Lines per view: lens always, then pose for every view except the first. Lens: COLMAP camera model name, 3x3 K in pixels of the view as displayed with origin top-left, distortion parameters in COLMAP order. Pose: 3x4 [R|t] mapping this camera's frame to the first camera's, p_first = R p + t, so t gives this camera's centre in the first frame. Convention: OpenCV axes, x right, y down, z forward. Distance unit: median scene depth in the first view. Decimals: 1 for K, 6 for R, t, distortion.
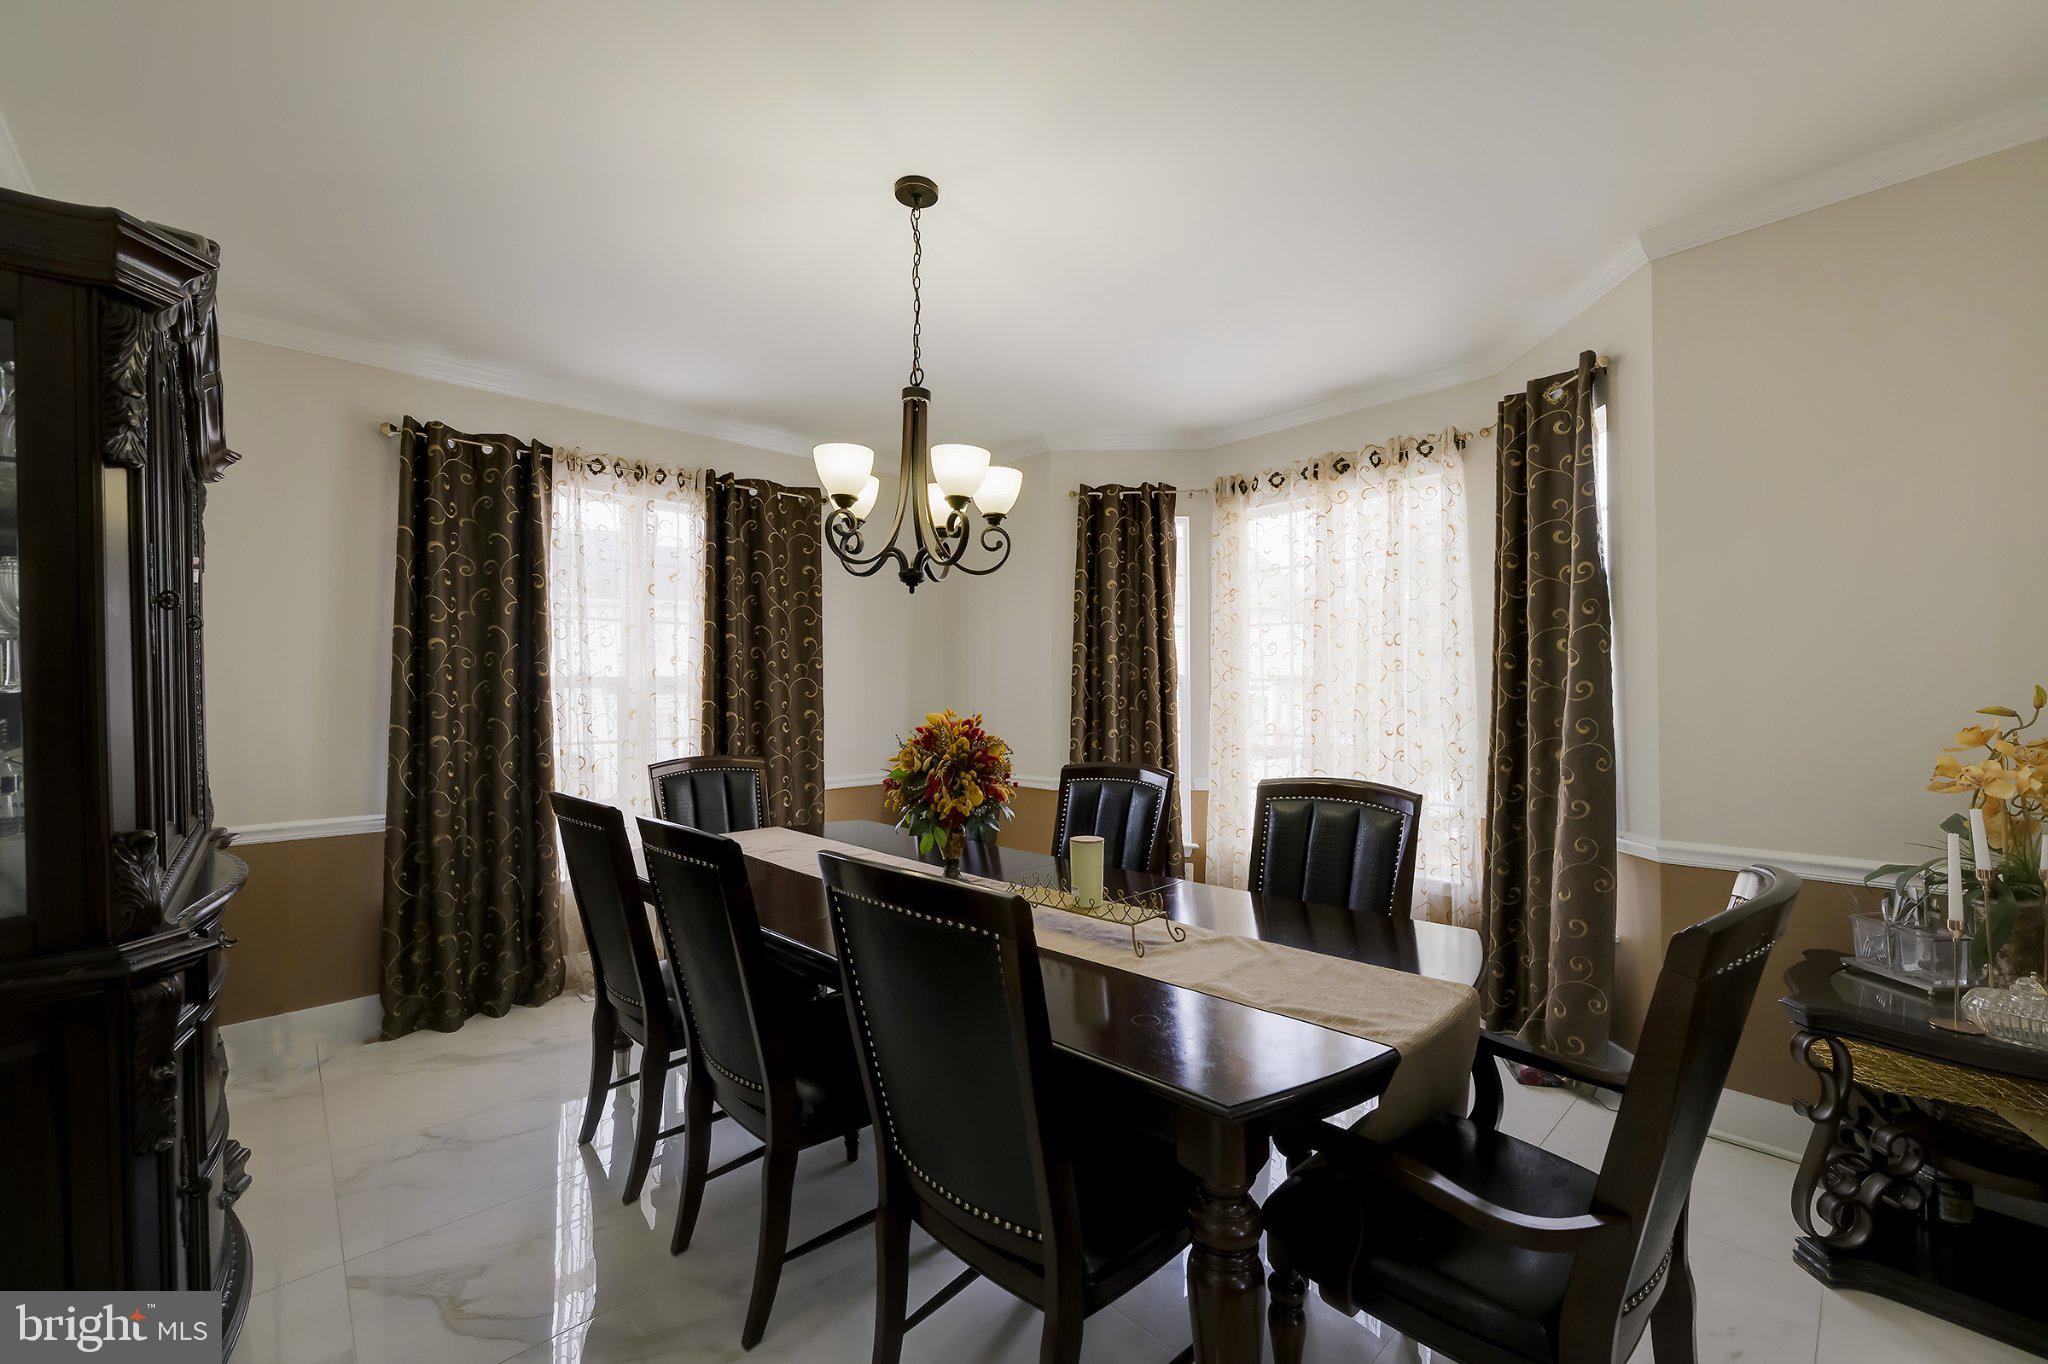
lens RADIAL K [[807.9, 0, 1020.5], [0, 807.9, 686.9], [0, 0, 1]] dist [-0.007755, 0.000957]
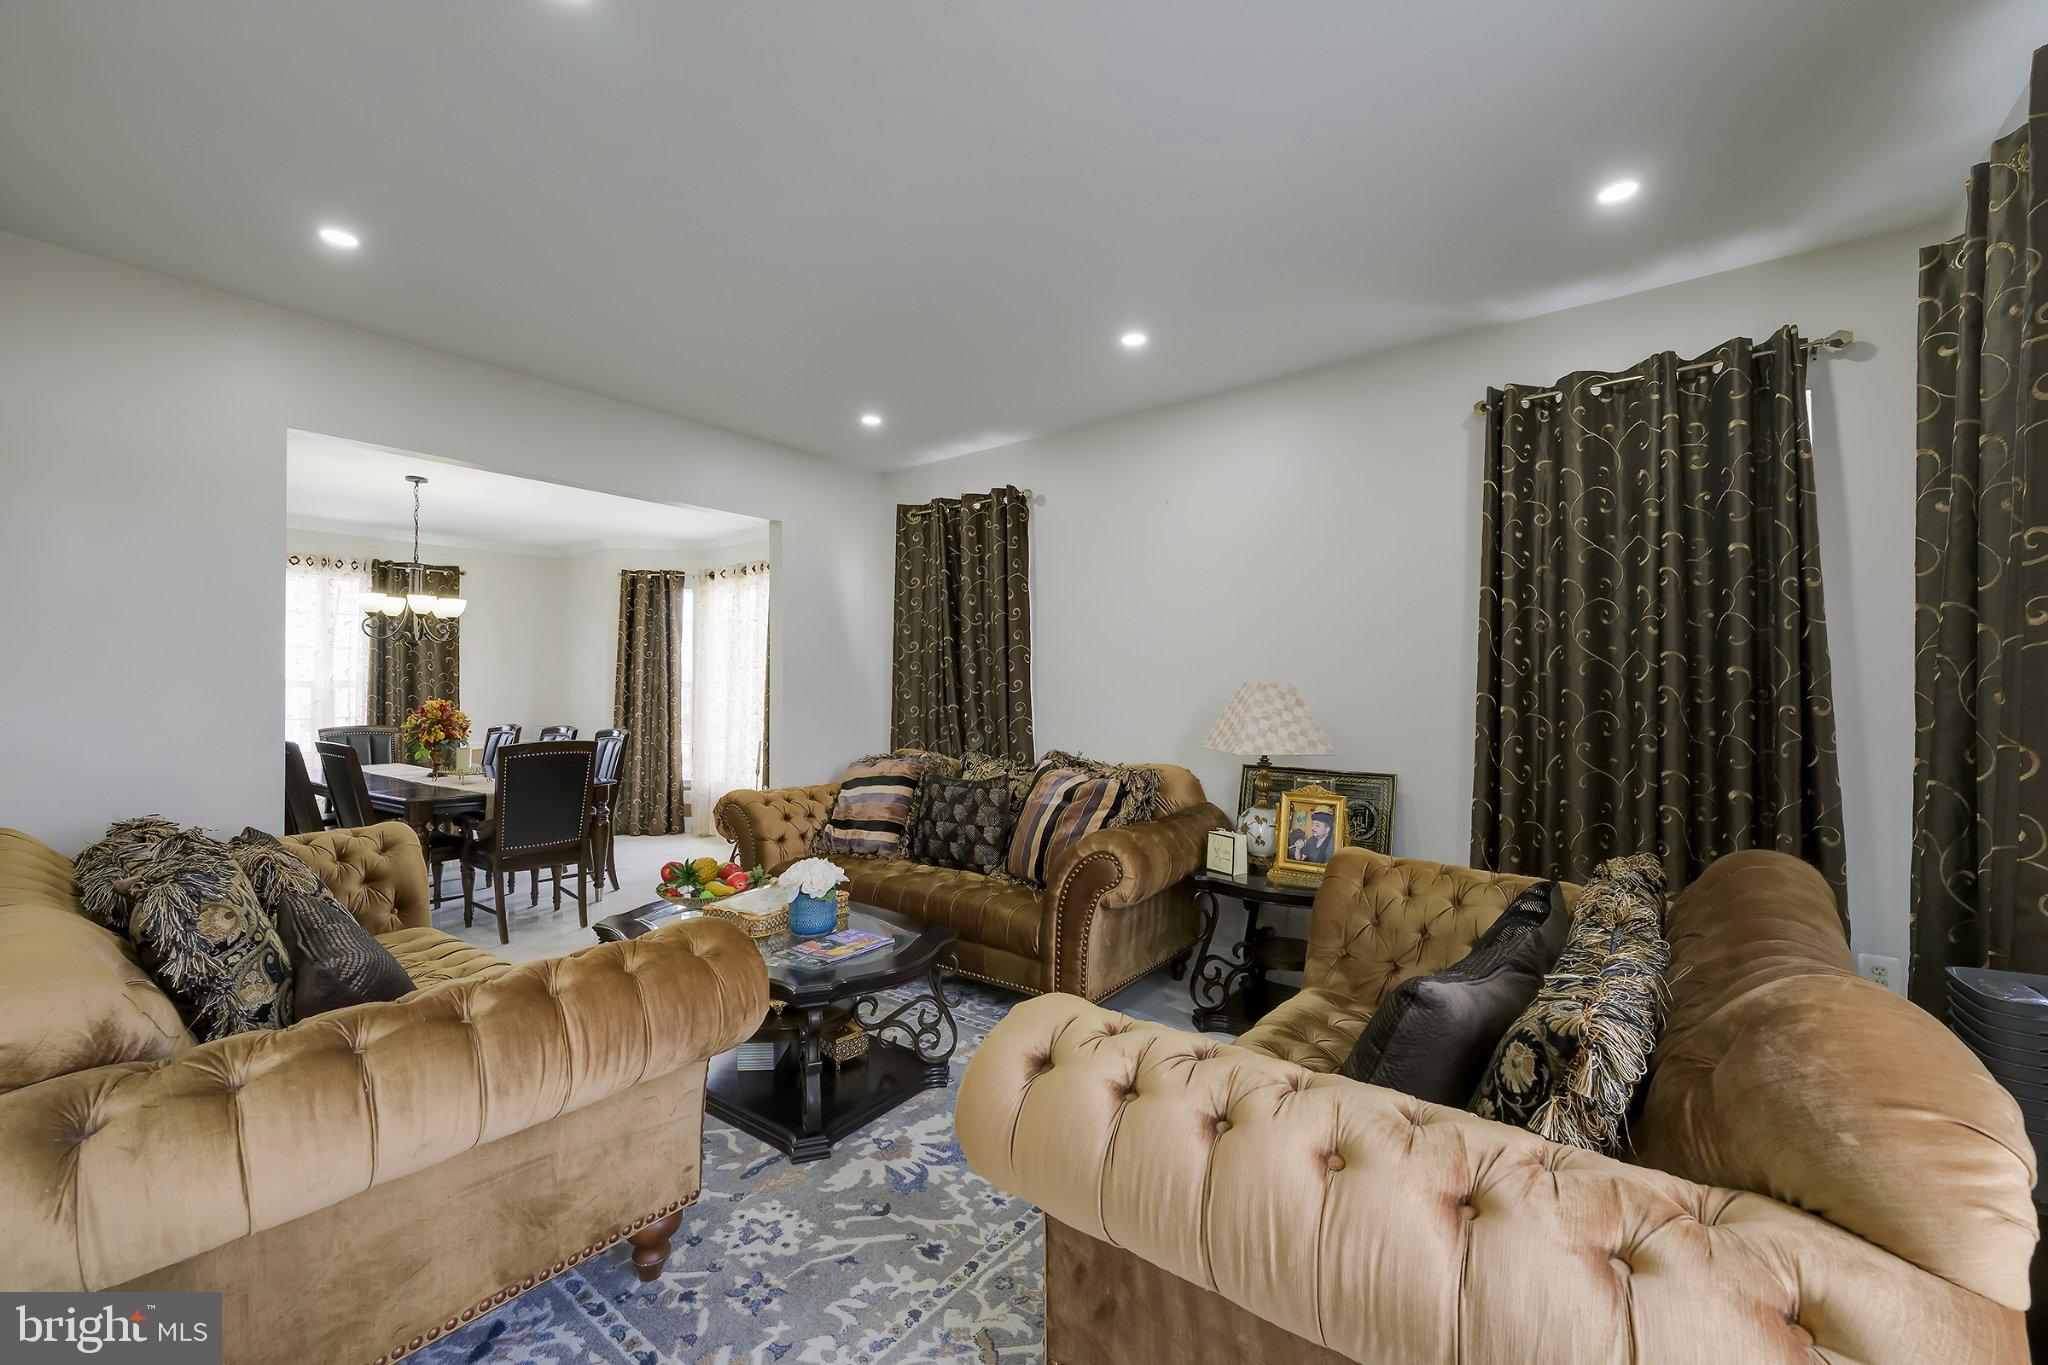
lens RADIAL K [[807.9, 0, 1032.5], [0, 807.9, 684.1], [0, 0, 1]] dist [-0.007755, 0.000957]
pose [[0.986937, 0.005514, 0.161012, 0.703156], [-0.005521, 0.999985, -0.000403, -0.012777], [-0.161011, -0.000491, 0.986952, -0.884776]]
